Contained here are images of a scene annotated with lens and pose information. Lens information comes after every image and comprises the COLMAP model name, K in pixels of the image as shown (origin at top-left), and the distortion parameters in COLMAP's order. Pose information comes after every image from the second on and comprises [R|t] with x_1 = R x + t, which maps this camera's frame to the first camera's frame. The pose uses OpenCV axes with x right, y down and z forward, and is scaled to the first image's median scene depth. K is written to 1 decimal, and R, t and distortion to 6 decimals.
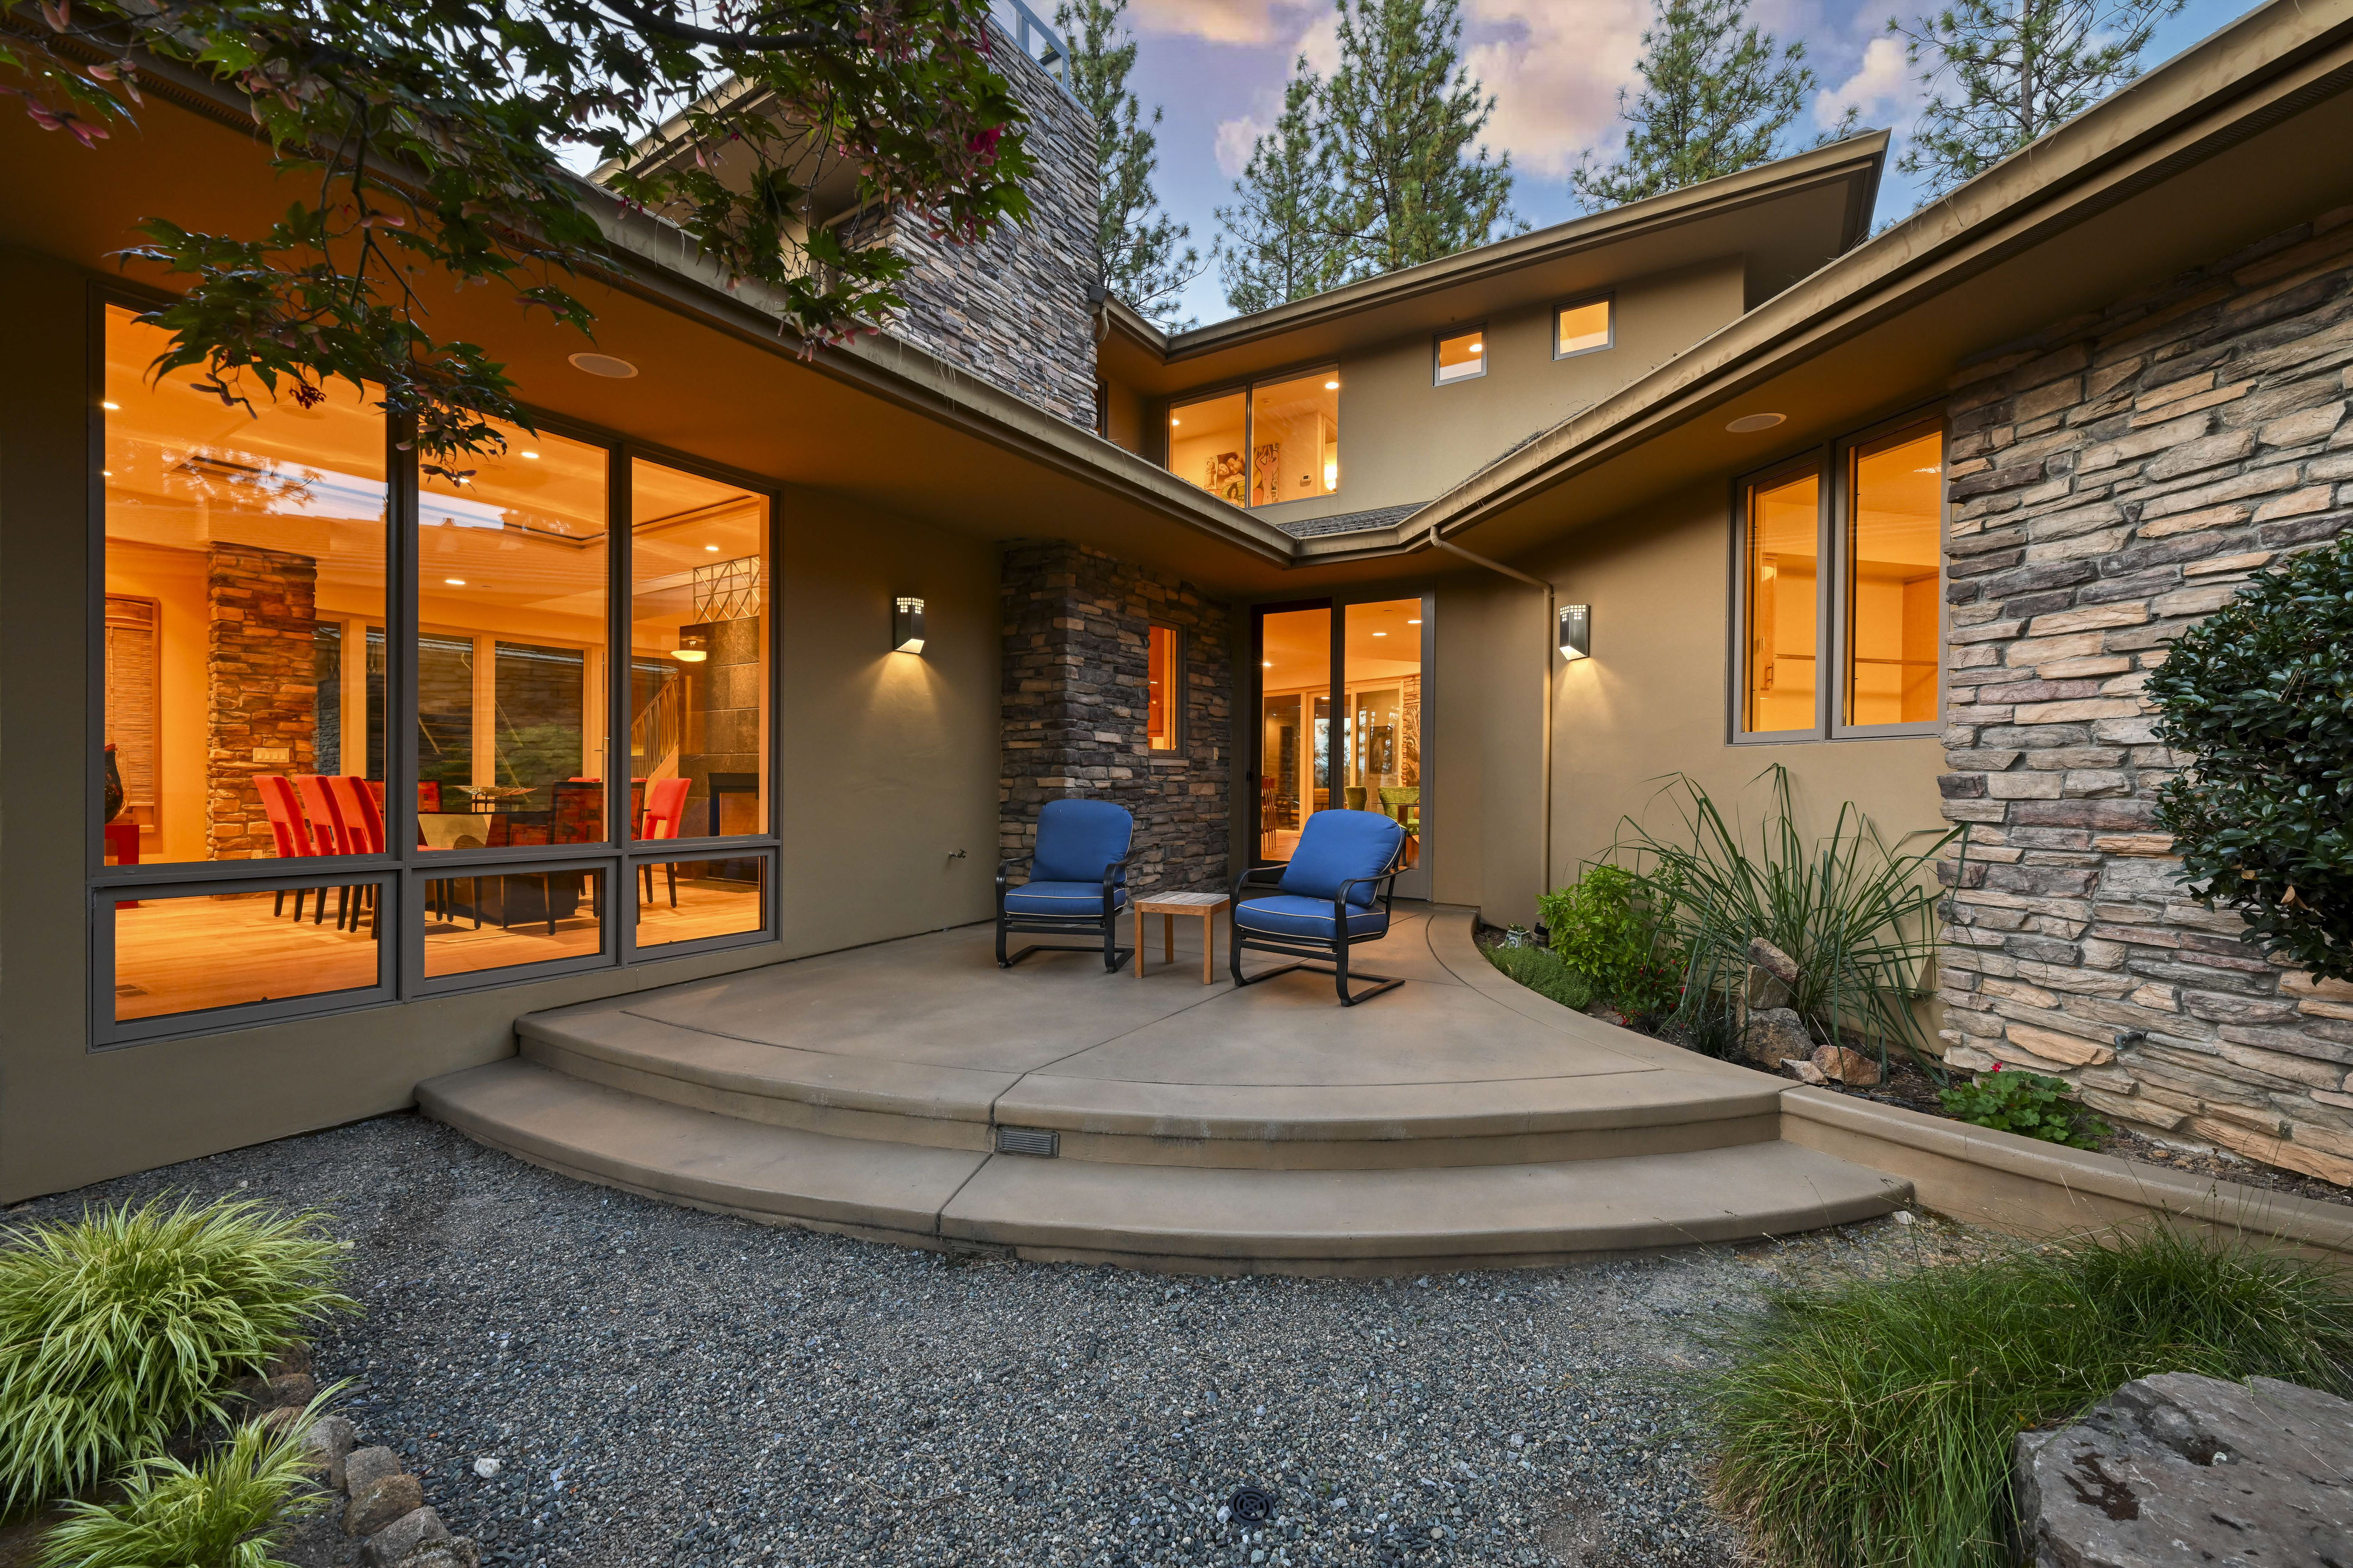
lens RADIAL K [[926.8, 0, 1176.5], [0, 926.8, 784.0], [0, 0, 1]] dist [0.001870, 0.000243]
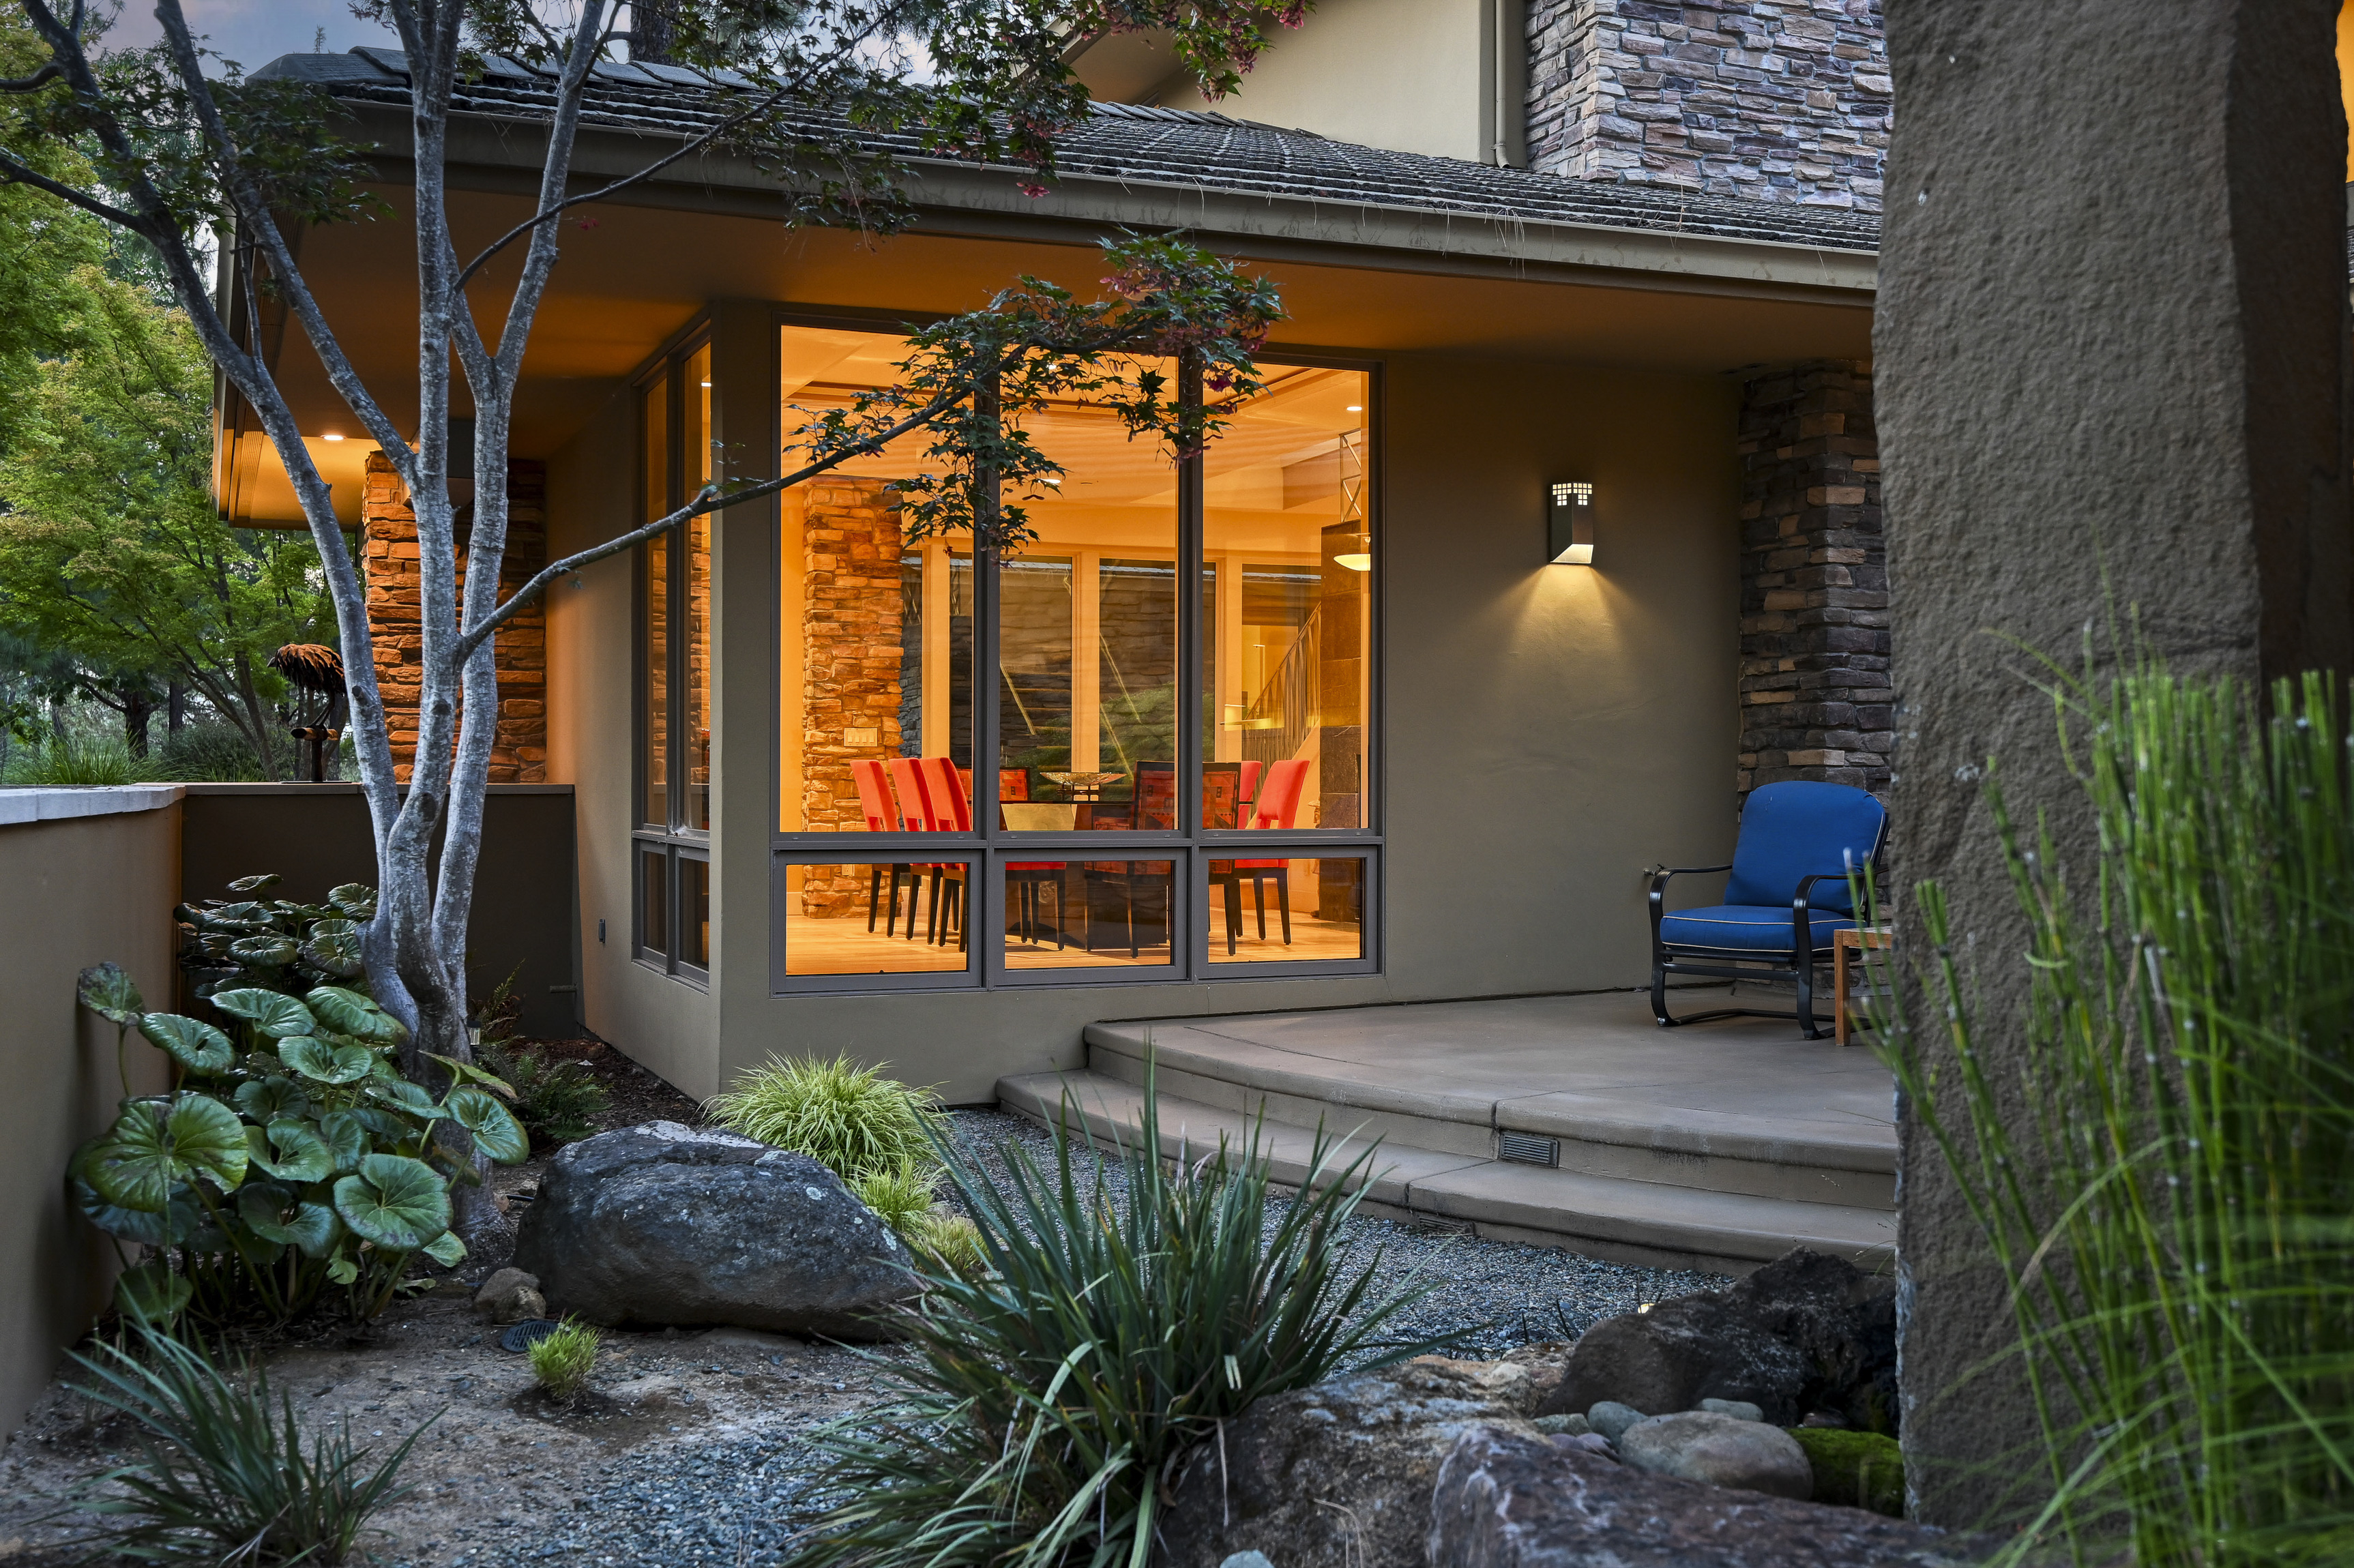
lens RADIAL K [[2399.1, 0, 1177.0], [0, 2399.1, 784.0], [0, 0, 1]] dist [-0.010655, -0.005646]
pose [[0.814302, -0.006755, -0.580403, 0.475838], [0.001722, 0.999956, -0.009222, 0.031269], [0.580440, 0.006510, 0.814277, -0.561859]]
